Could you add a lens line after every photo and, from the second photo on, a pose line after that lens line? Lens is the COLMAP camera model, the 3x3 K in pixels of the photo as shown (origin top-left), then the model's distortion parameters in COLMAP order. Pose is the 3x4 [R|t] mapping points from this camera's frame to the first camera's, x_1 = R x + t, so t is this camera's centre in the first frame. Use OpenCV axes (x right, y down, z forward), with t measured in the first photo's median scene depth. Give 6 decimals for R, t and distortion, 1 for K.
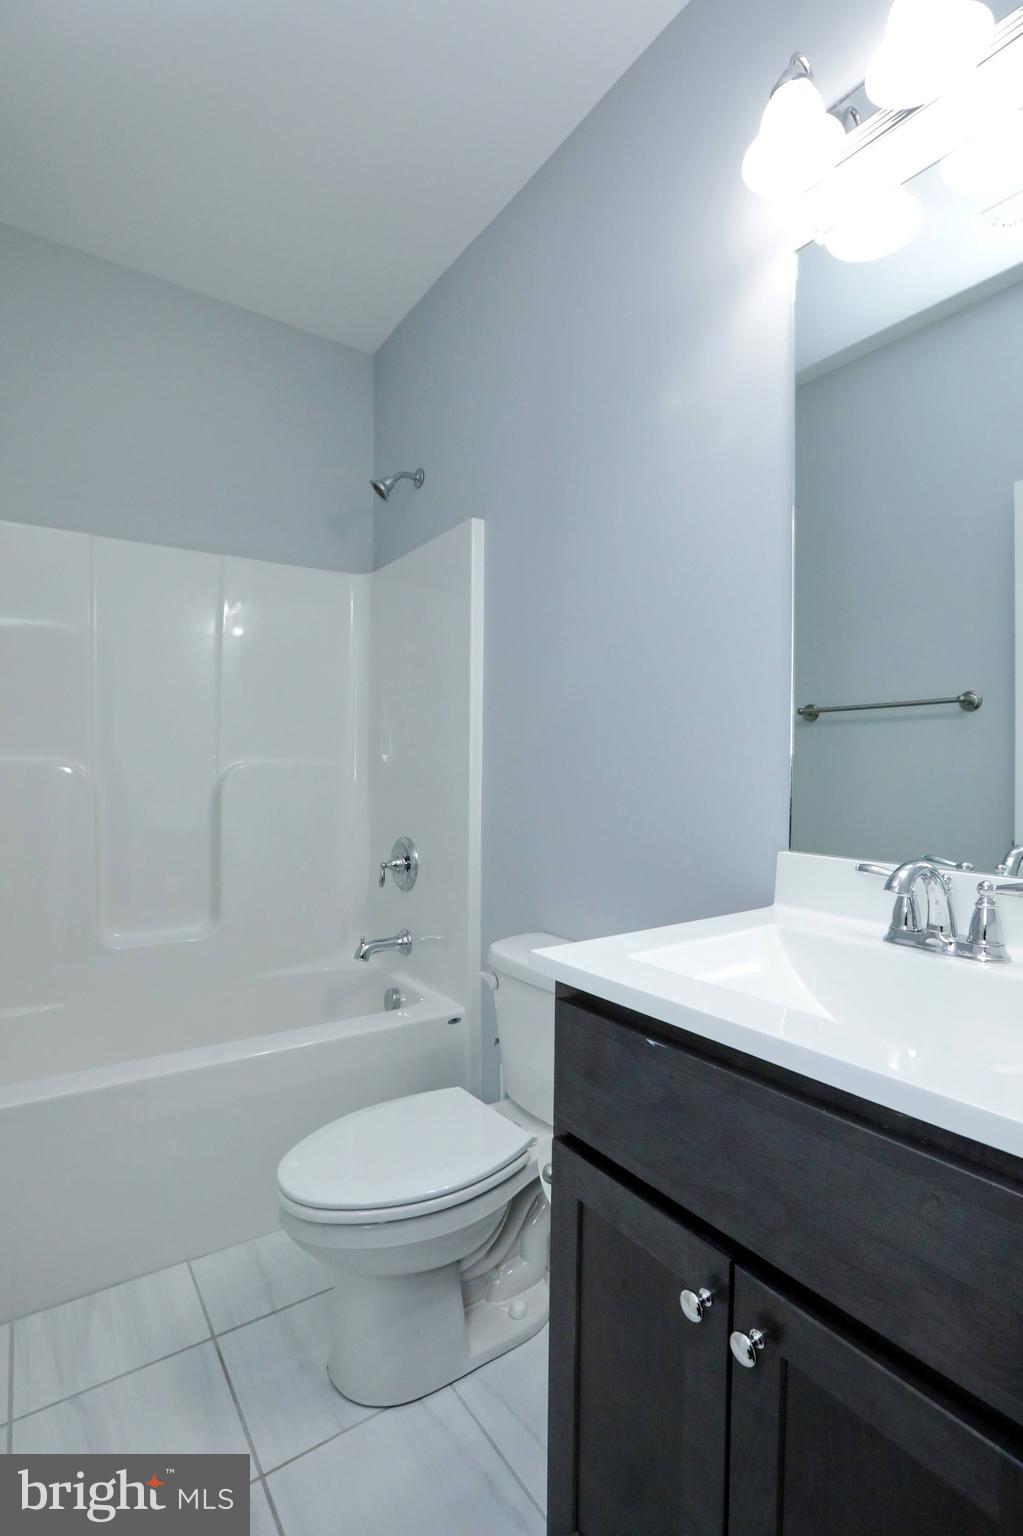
lens RADIAL K [[701.5, 0, 523.1], [0, 701.5, 765.4], [0, 0, 1]] dist [-0.061476, 0.017125]
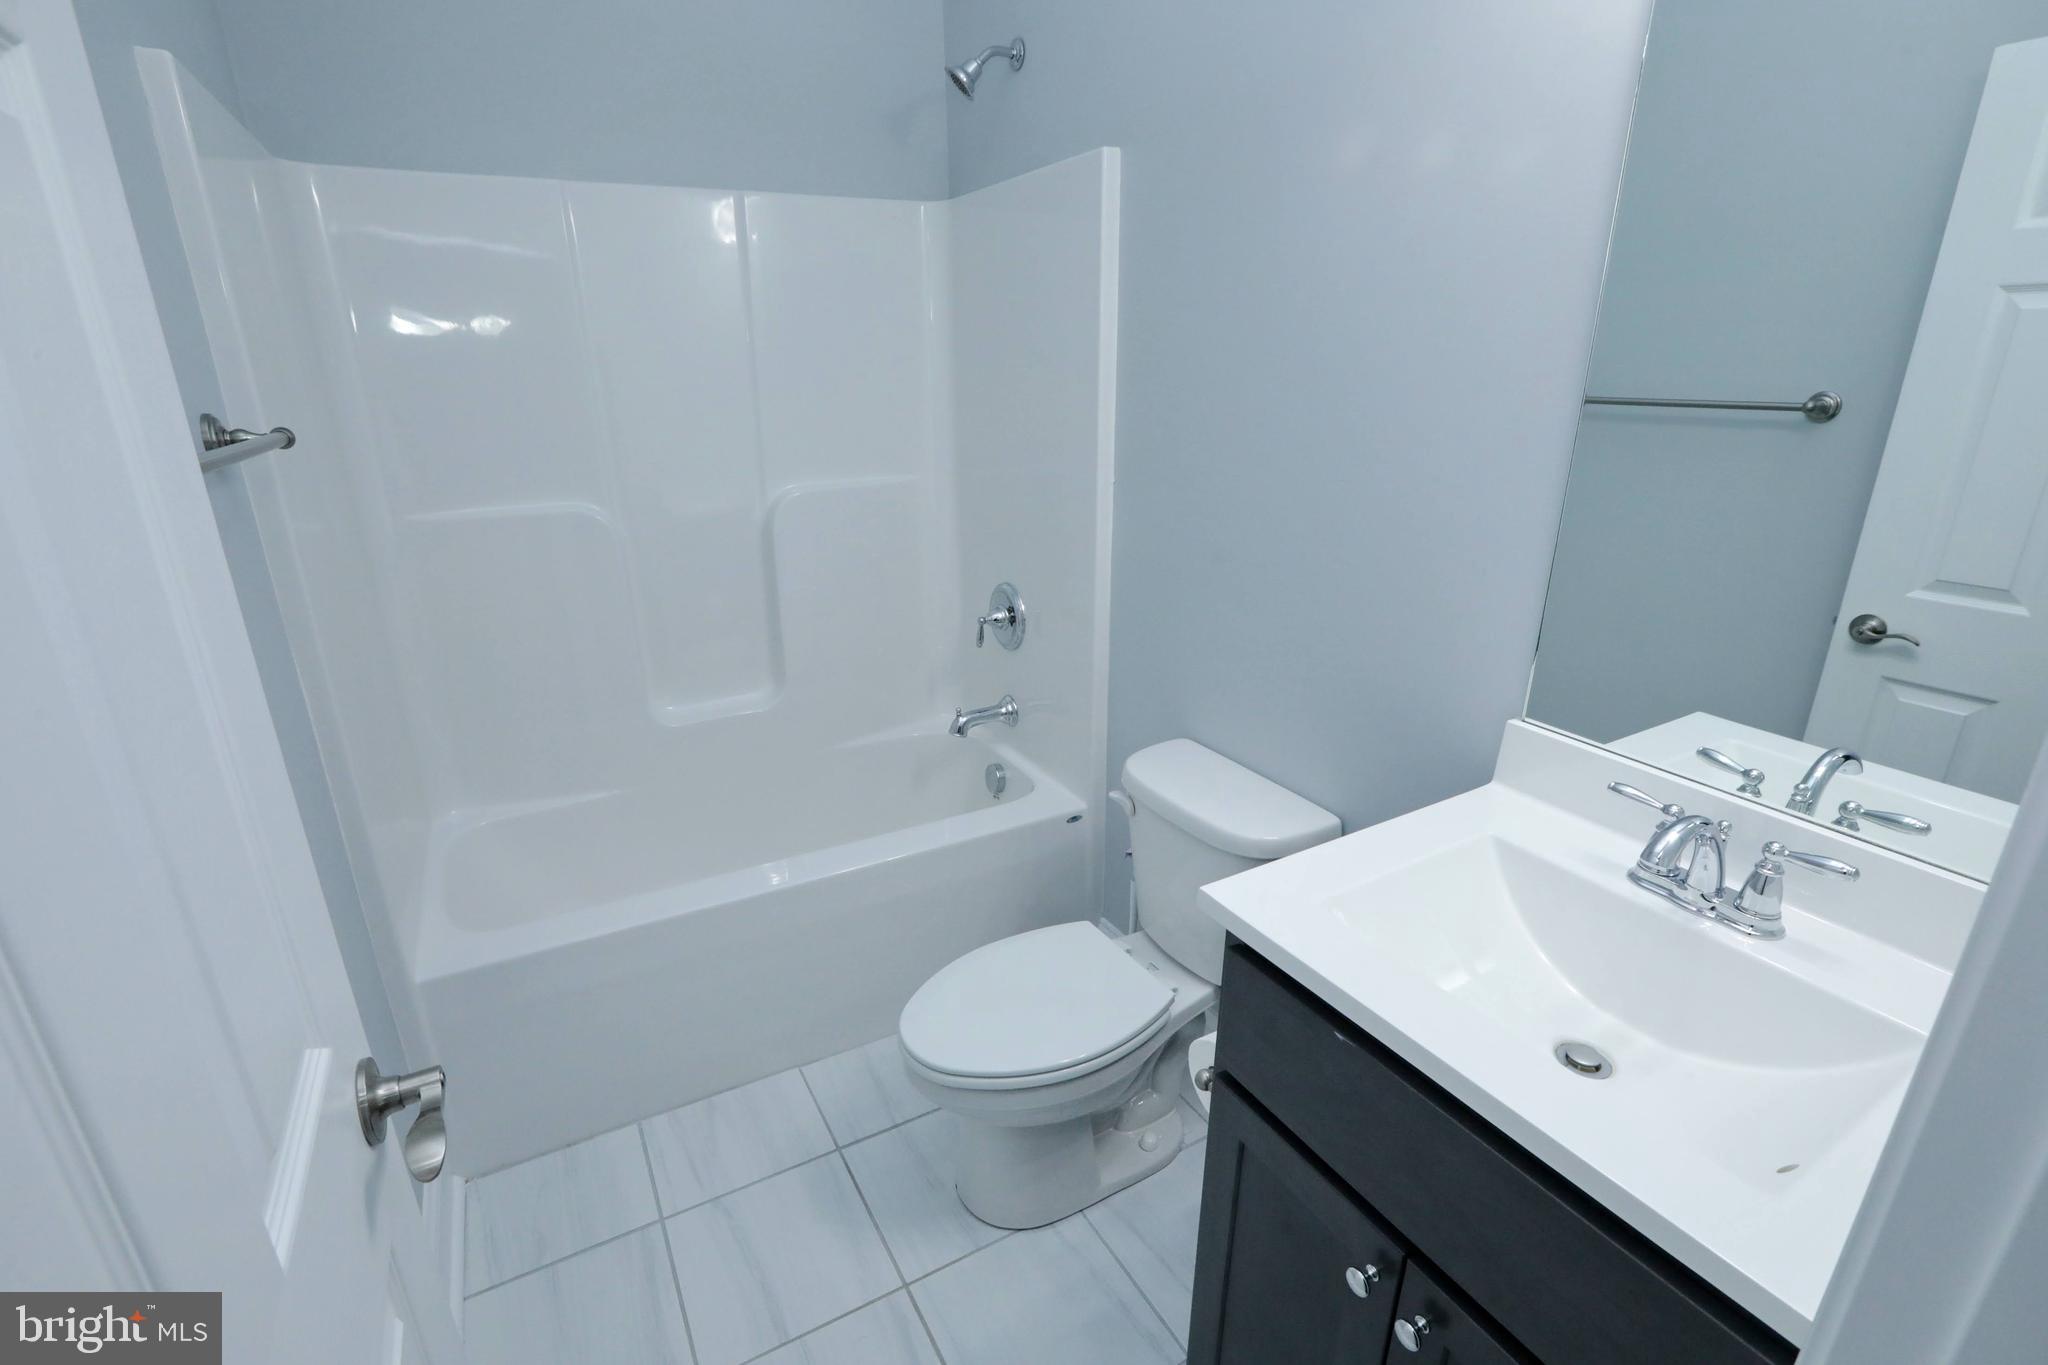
lens RADIAL K [[935.3, 0, 1038.6], [0, 935.3, 676.4], [0, 0, 1]] dist [-0.061476, 0.017125]
pose [[0.995101, 0.024806, -0.095702, -0.053447], [0.008123, 0.944224, 0.329202, -0.231578], [0.098530, -0.328367, 0.939397, -0.009647]]
